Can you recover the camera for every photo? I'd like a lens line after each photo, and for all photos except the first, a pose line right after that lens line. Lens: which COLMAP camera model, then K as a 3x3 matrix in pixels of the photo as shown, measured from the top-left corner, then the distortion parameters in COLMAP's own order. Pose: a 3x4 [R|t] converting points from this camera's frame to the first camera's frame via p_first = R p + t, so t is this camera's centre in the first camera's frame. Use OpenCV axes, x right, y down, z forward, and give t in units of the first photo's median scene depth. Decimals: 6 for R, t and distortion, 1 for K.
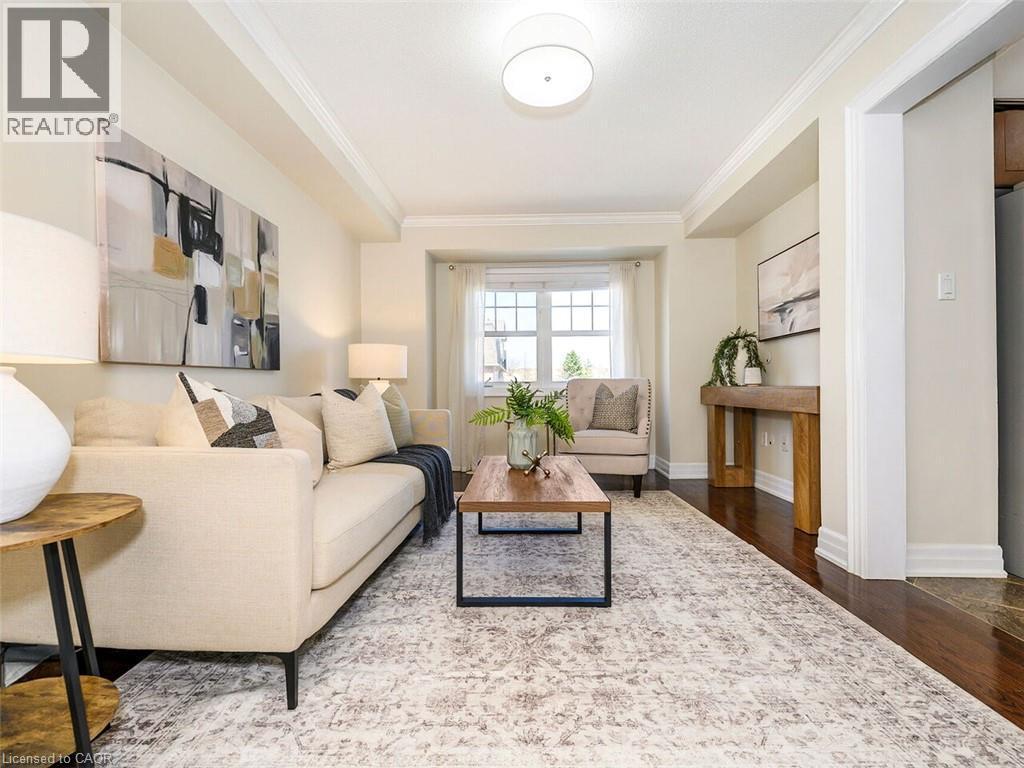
lens RADIAL K [[465.5, 0, 517.5], [0, 465.5, 388.3], [0, 0, 1]] dist [0.008661, -0.004728]
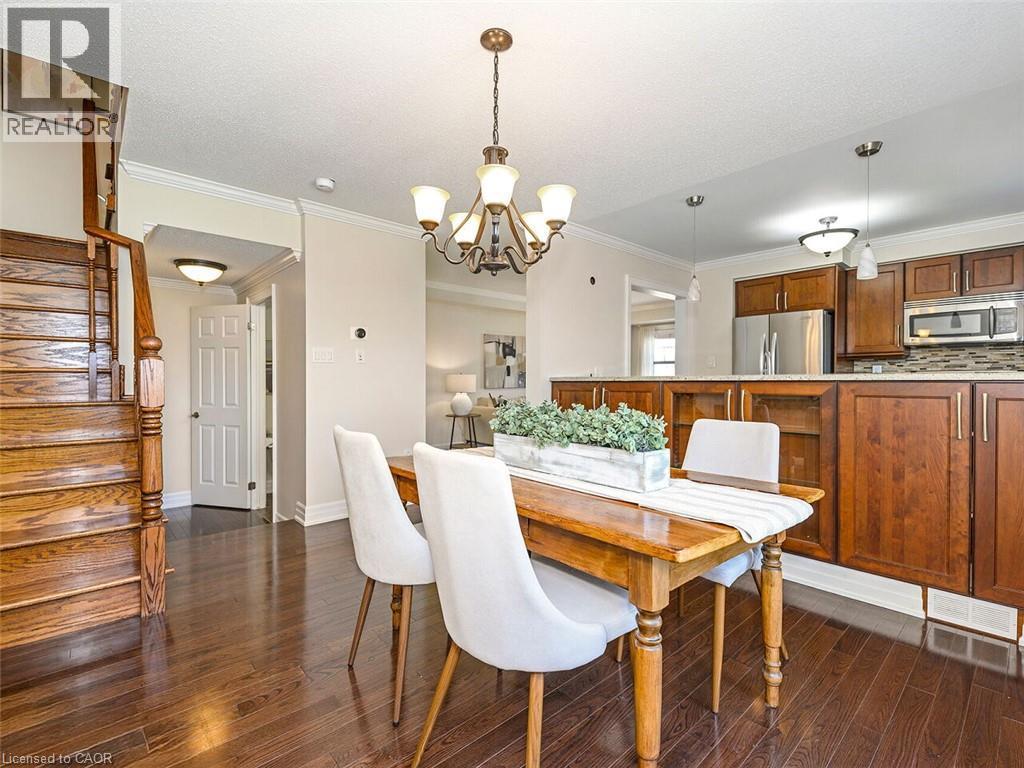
lens RADIAL K [[465.5, 0, 514.2], [0, 465.5, 385.2], [0, 0, 1]] dist [0.008661, -0.004728]
pose [[0.677272, 0.001886, -0.735730, 2.057811], [0.000378, 0.999996, 0.002912, -0.081258], [0.735732, -0.002251, 0.677269, -1.445041]]
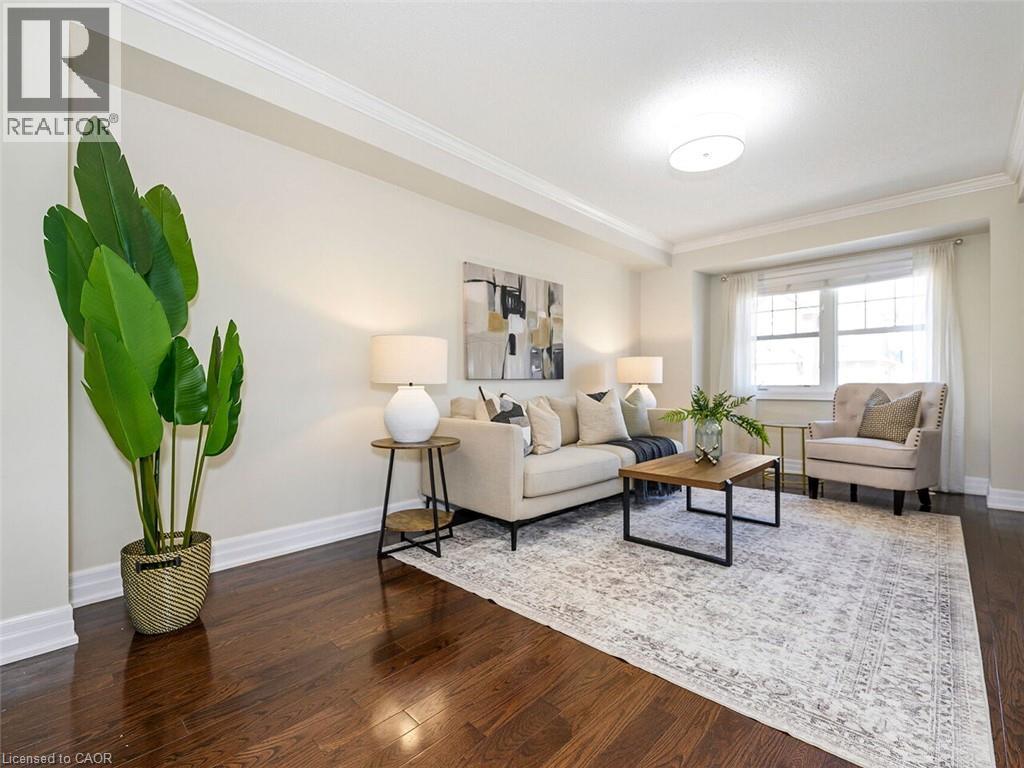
lens RADIAL K [[465.5, 0, 507.1], [0, 465.5, 385.0], [0, 0, 1]] dist [0.008661, -0.004728]
pose [[0.723960, 0.002346, -0.689838, 0.541740], [-0.004187, 0.999991, -0.000993, -0.023925], [0.689829, 0.003607, 0.723963, -0.299757]]
